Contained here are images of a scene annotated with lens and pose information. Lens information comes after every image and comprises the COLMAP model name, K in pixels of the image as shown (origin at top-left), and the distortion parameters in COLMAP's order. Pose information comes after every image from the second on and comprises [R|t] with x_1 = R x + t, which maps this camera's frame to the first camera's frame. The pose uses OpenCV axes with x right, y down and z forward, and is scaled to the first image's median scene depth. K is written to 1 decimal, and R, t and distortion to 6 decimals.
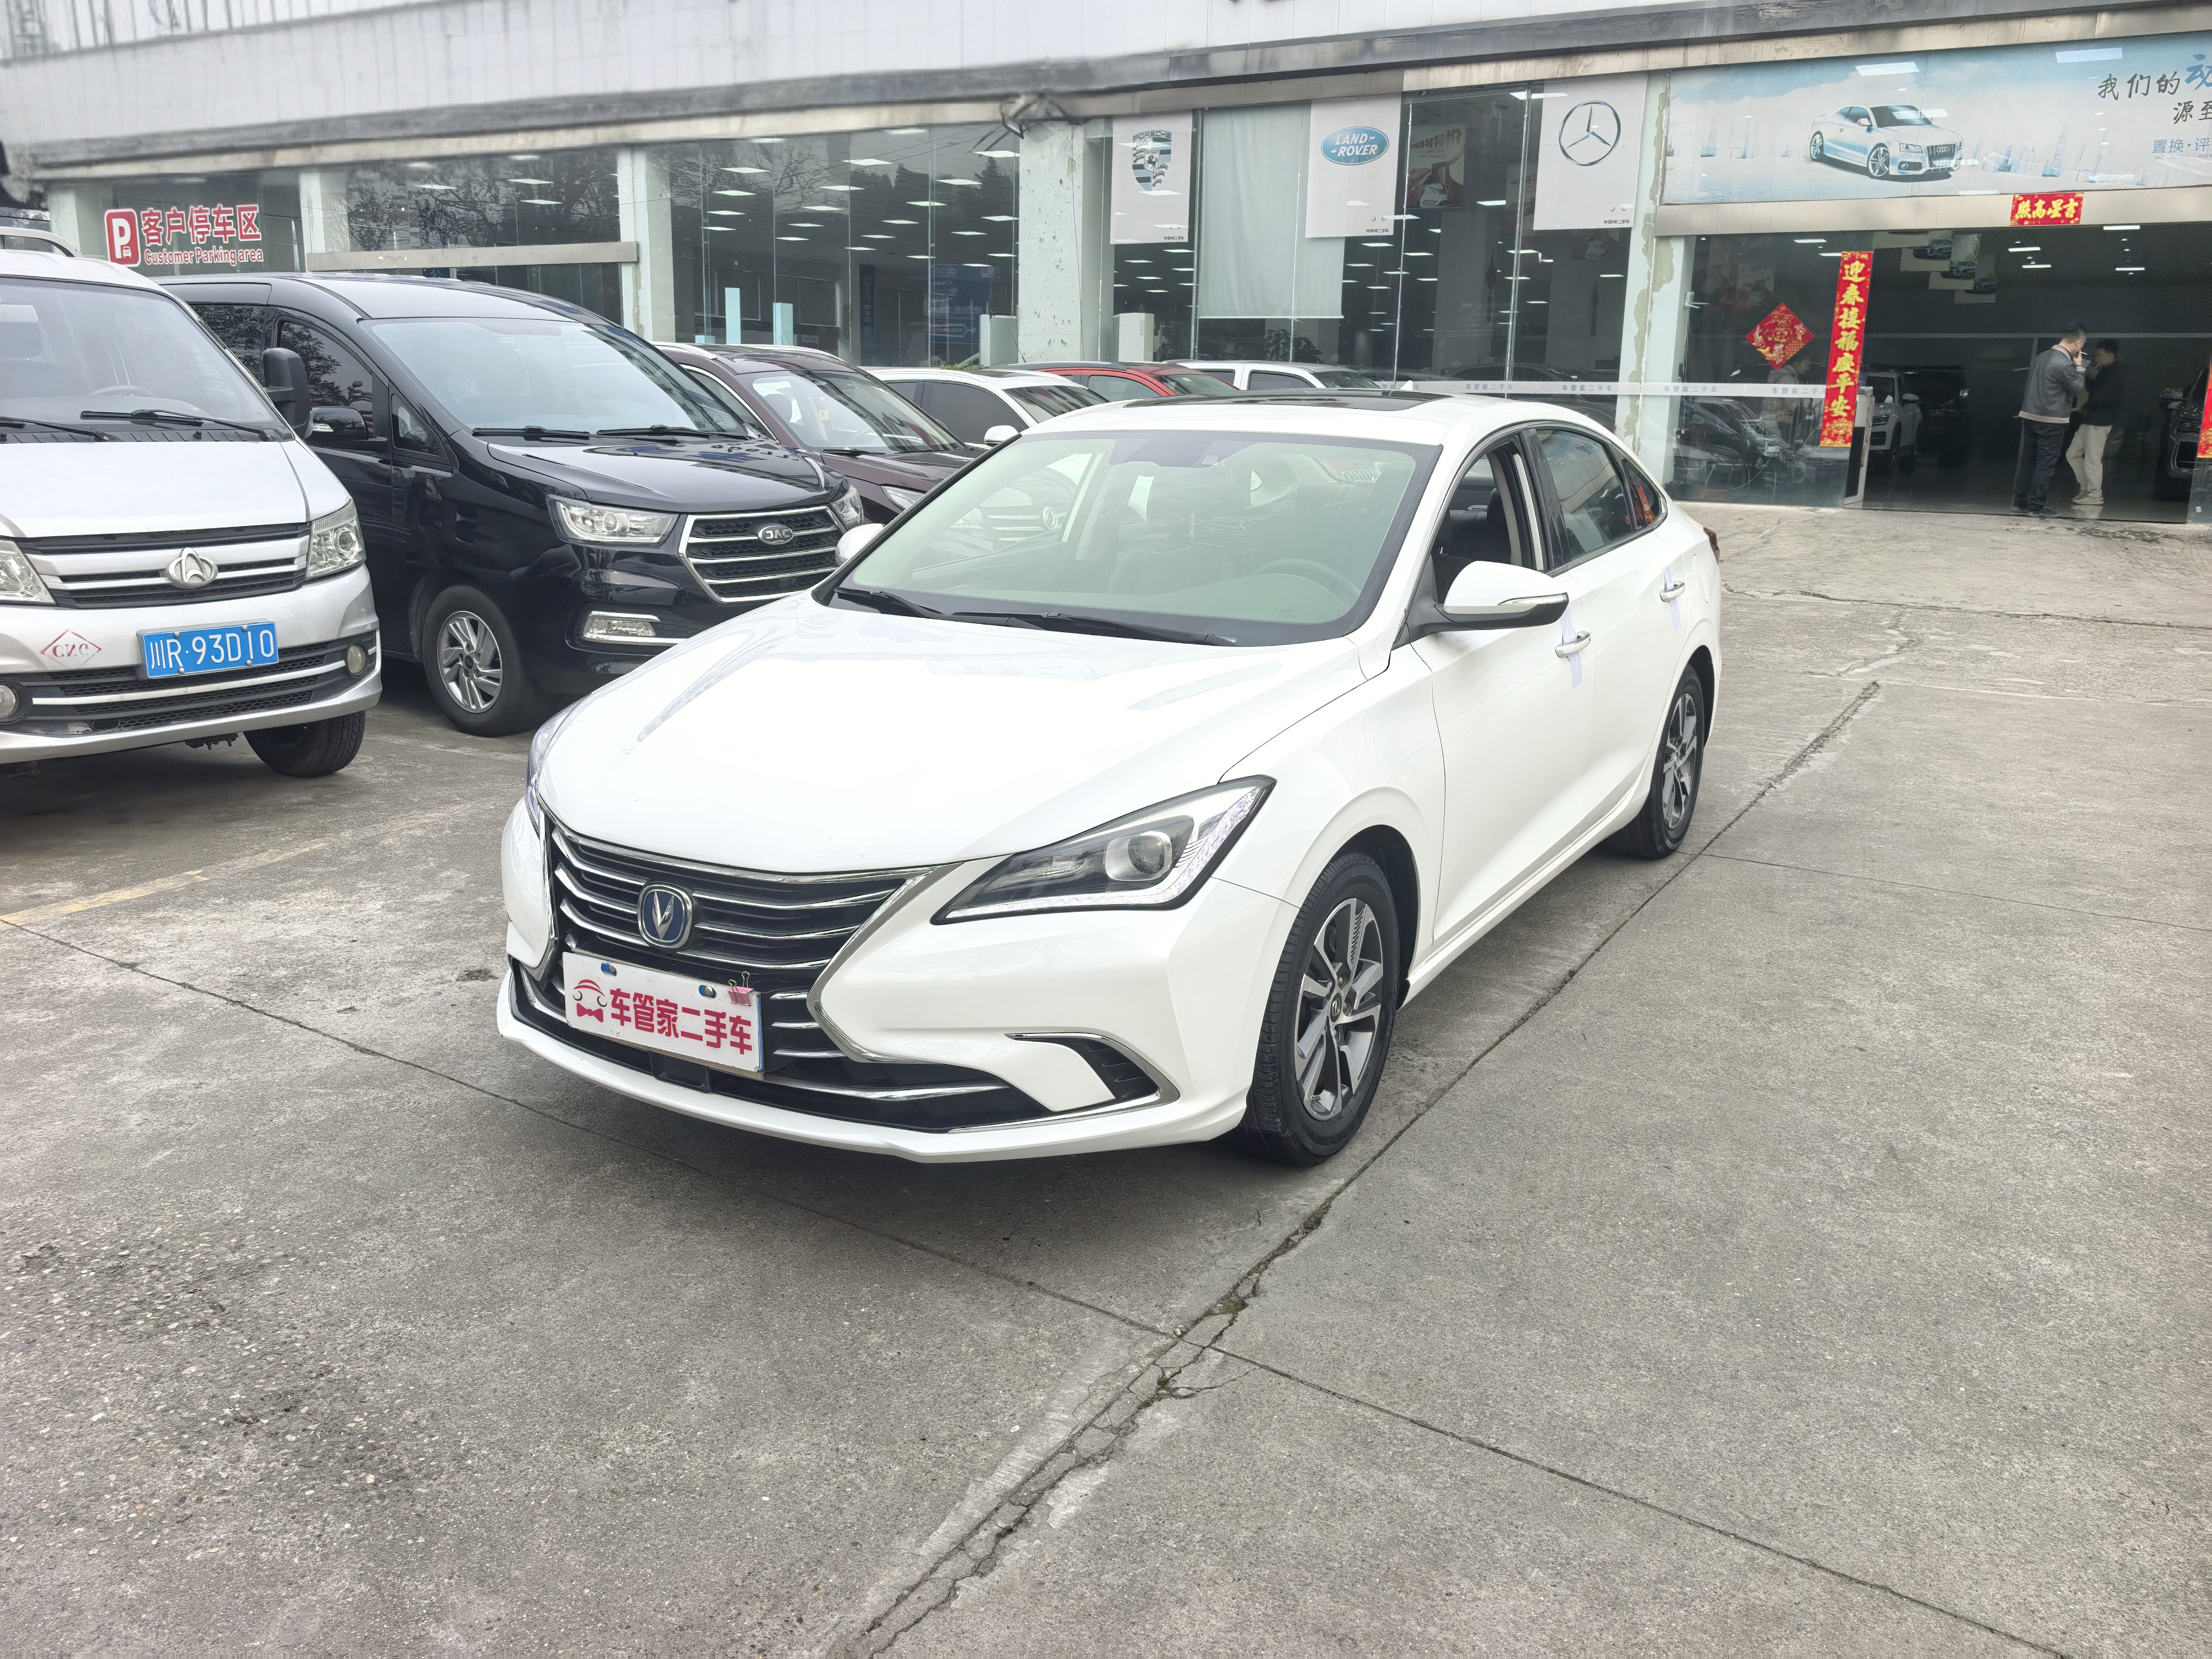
lens RADIAL K [[1744.0, 0, 1117.3], [0, 1744.0, 818.6], [0, 0, 1]] dist [0.011483, -0.007204]
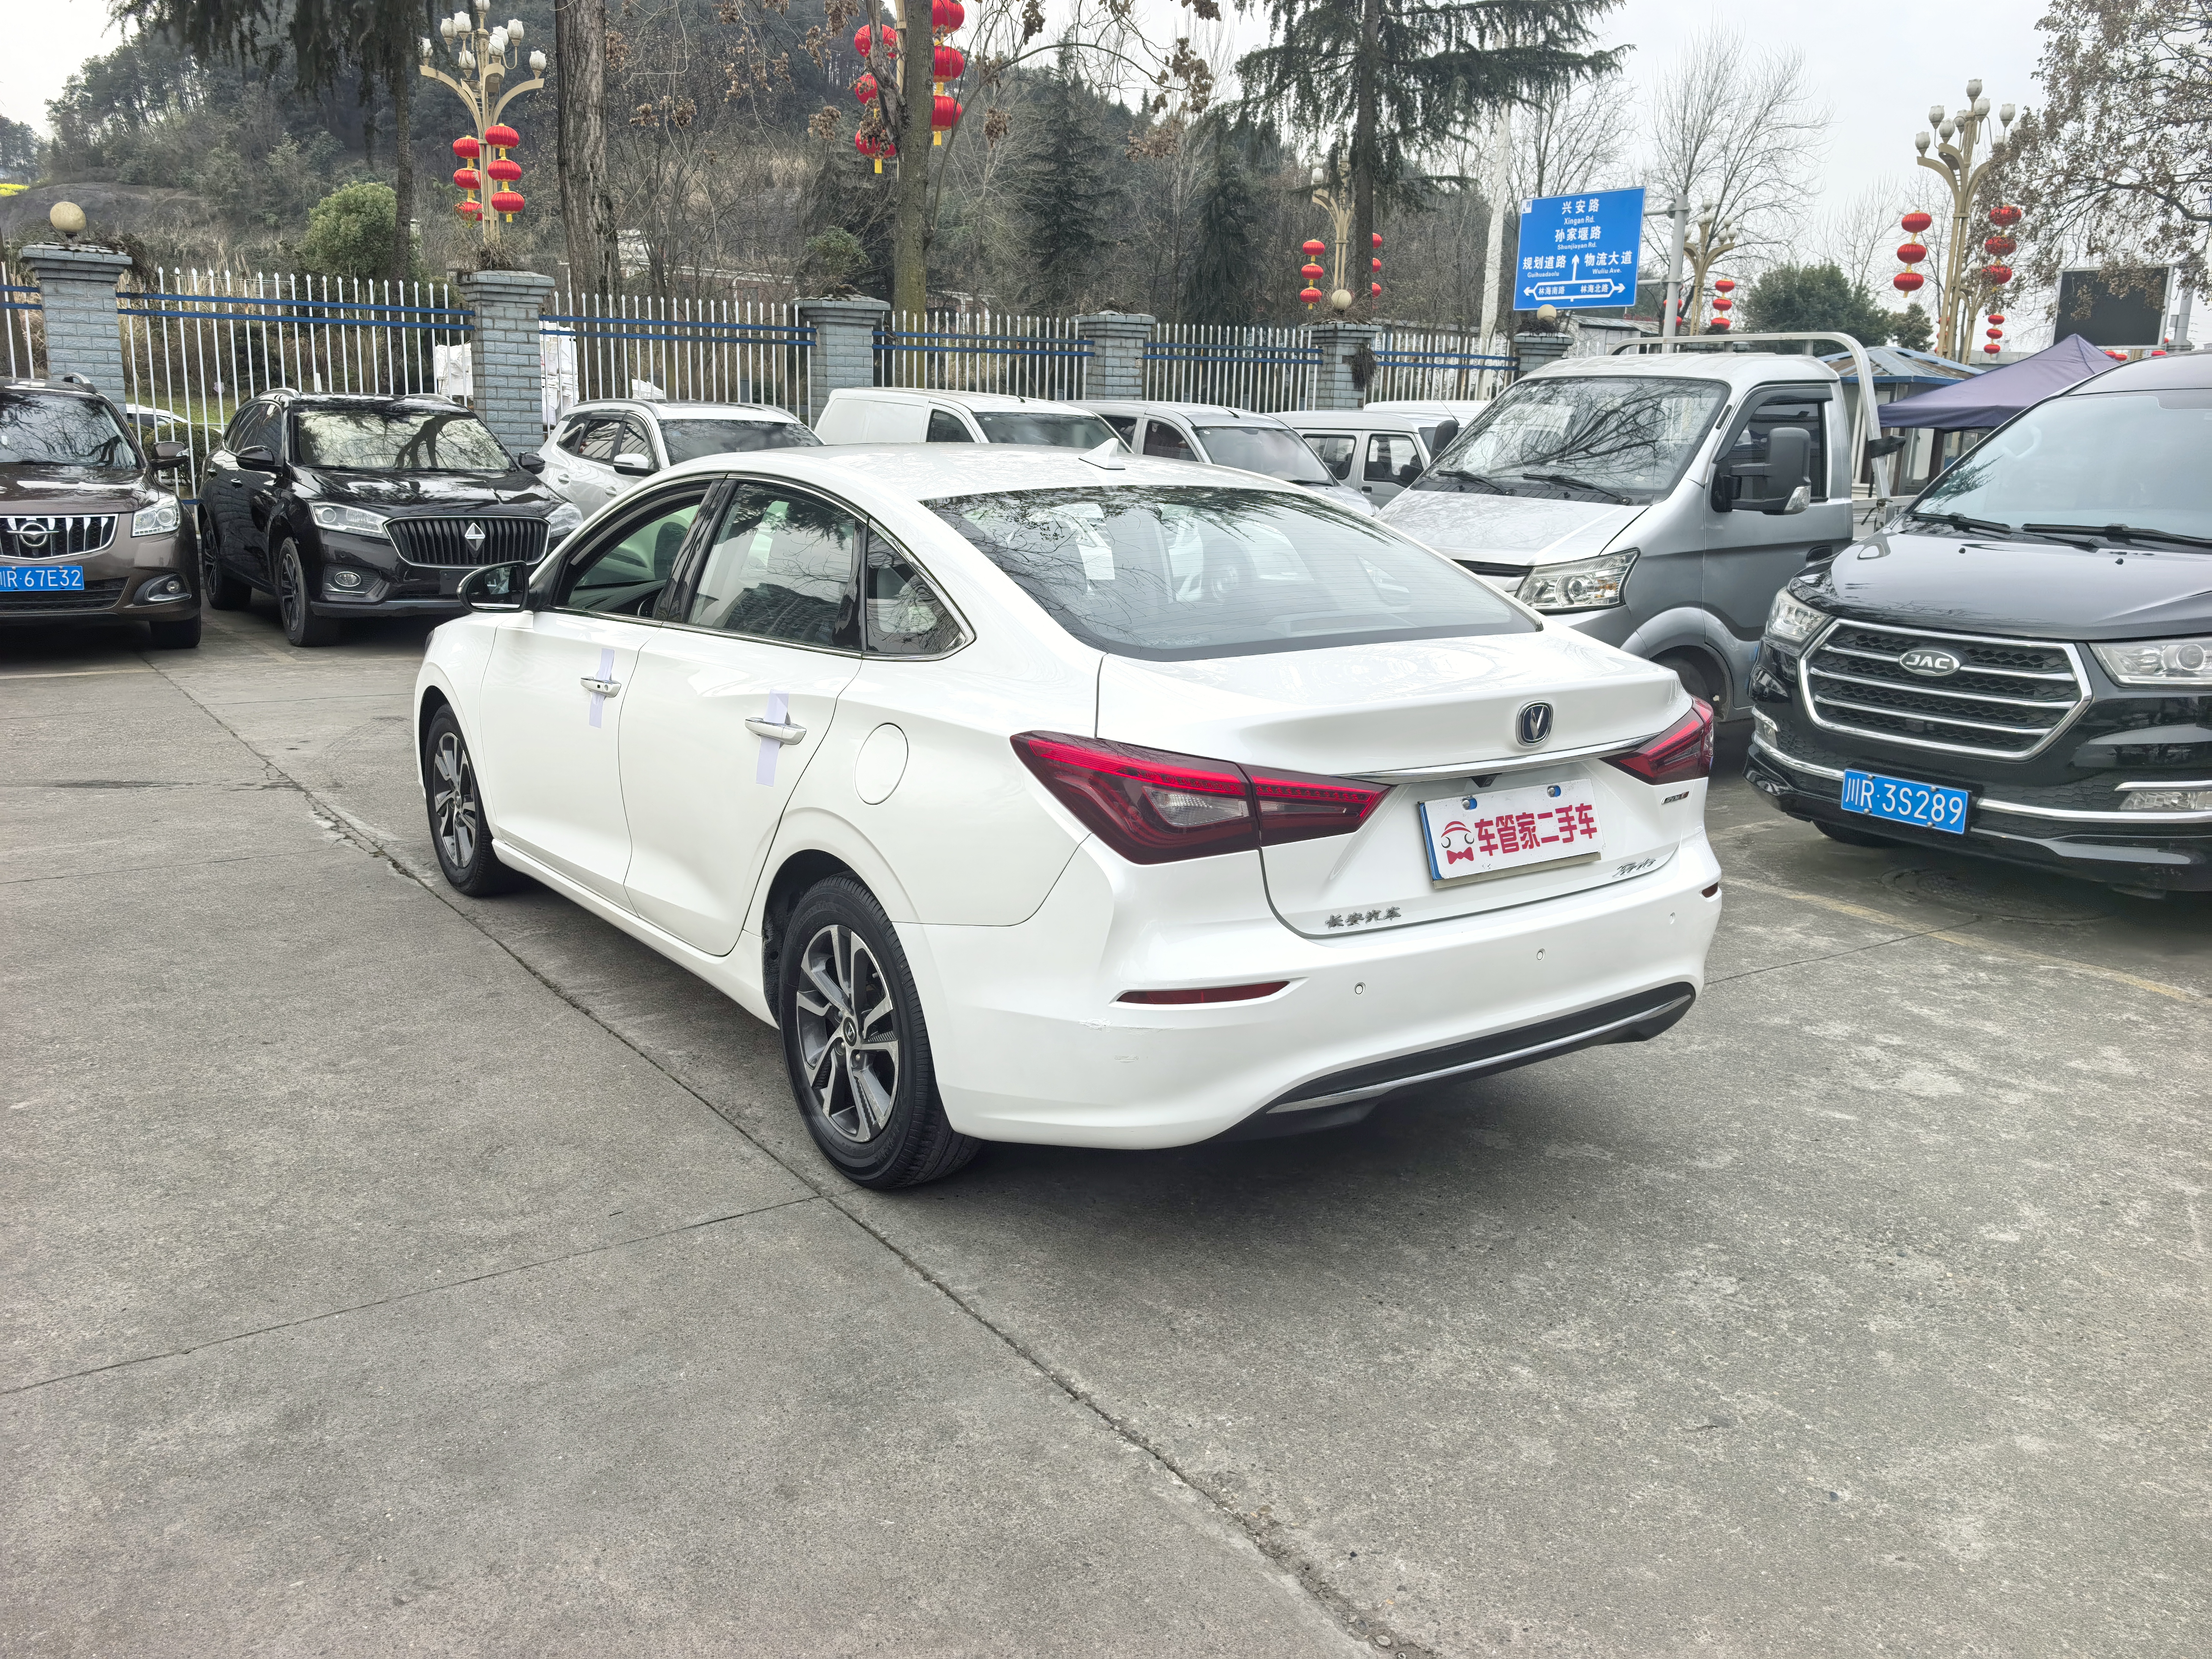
lens RADIAL K [[1740.0, 0, 1110.1], [0, 1740.0, 819.4], [0, 0, 1]] dist [0.024422, -0.034611]
pose [[-0.390813, 0.183294, -0.902036, 1.016014], [-0.249166, 0.922320, 0.295369, -0.379663], [0.886105, 0.340190, -0.314784, 1.531183]]
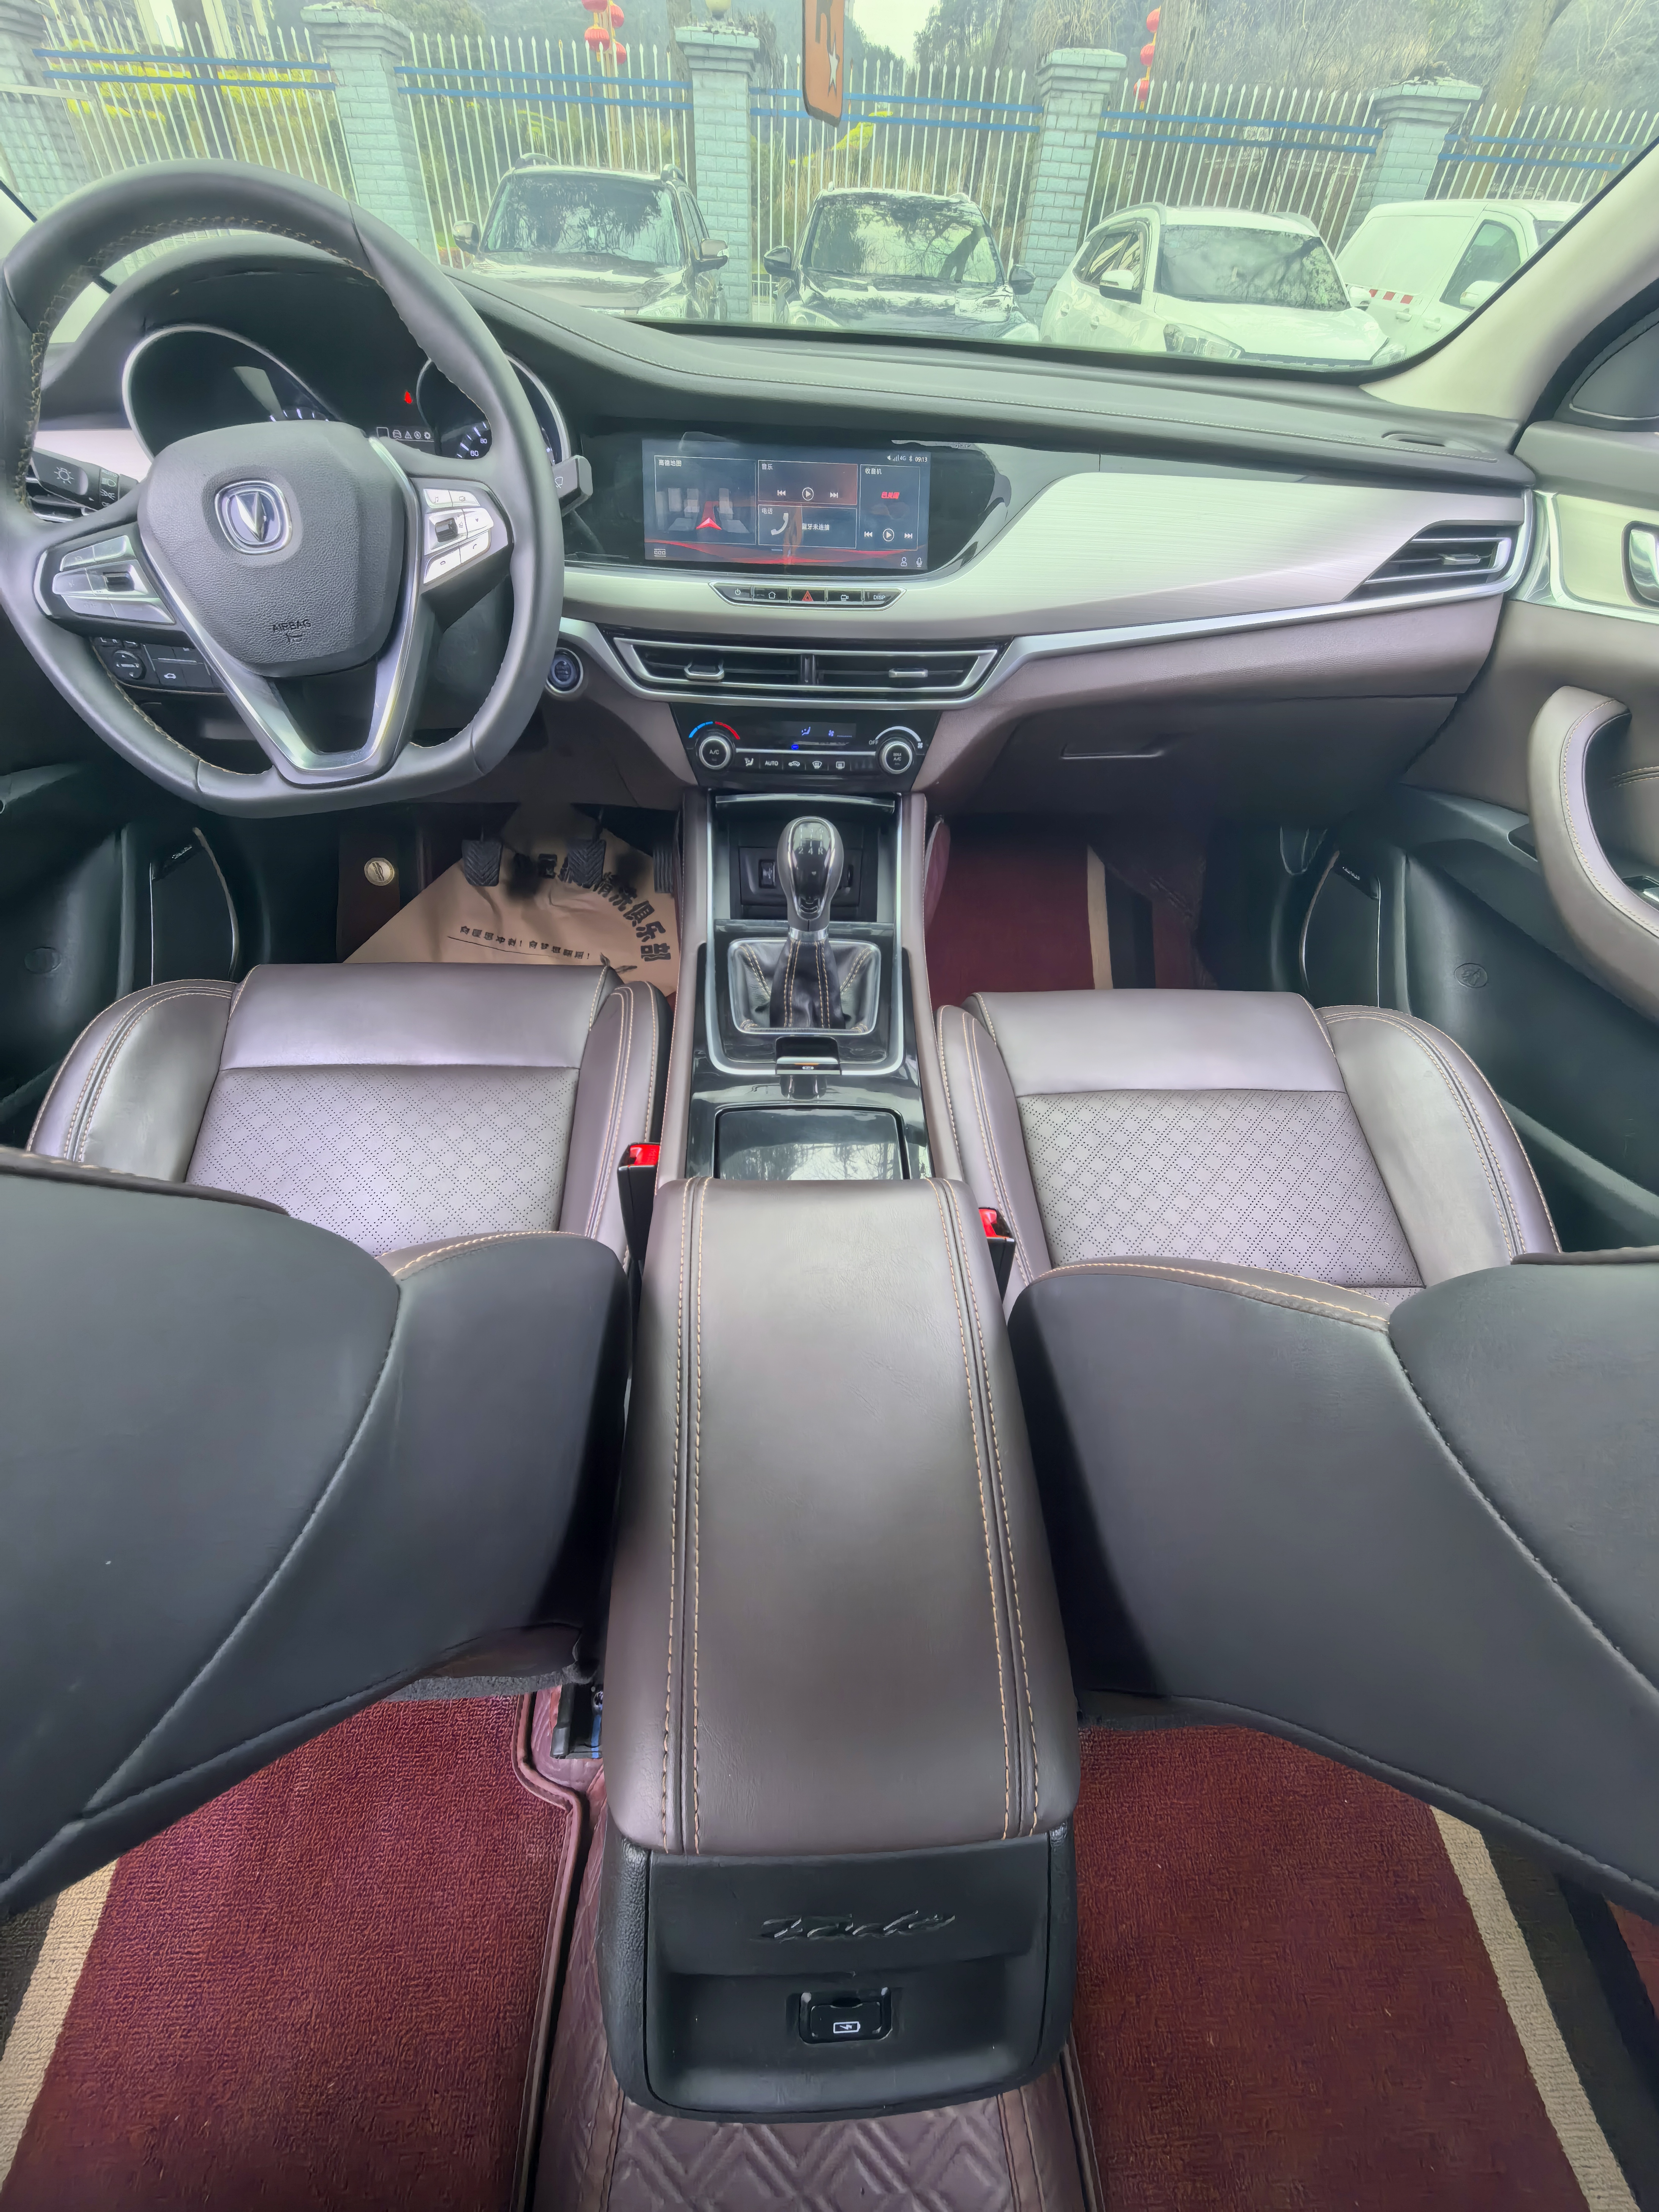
lens RADIAL K [[864.2, 0, 824.3], [0, 864.2, 1105.9], [0, 0, 1]] dist [-0.003026, -0.000487]
pose [[-0.834810, 0.343605, -0.430149, 0.116239], [-0.183869, 0.562448, 0.806129, -0.169143], [0.518927, 0.752056, -0.406359, 1.075682]]
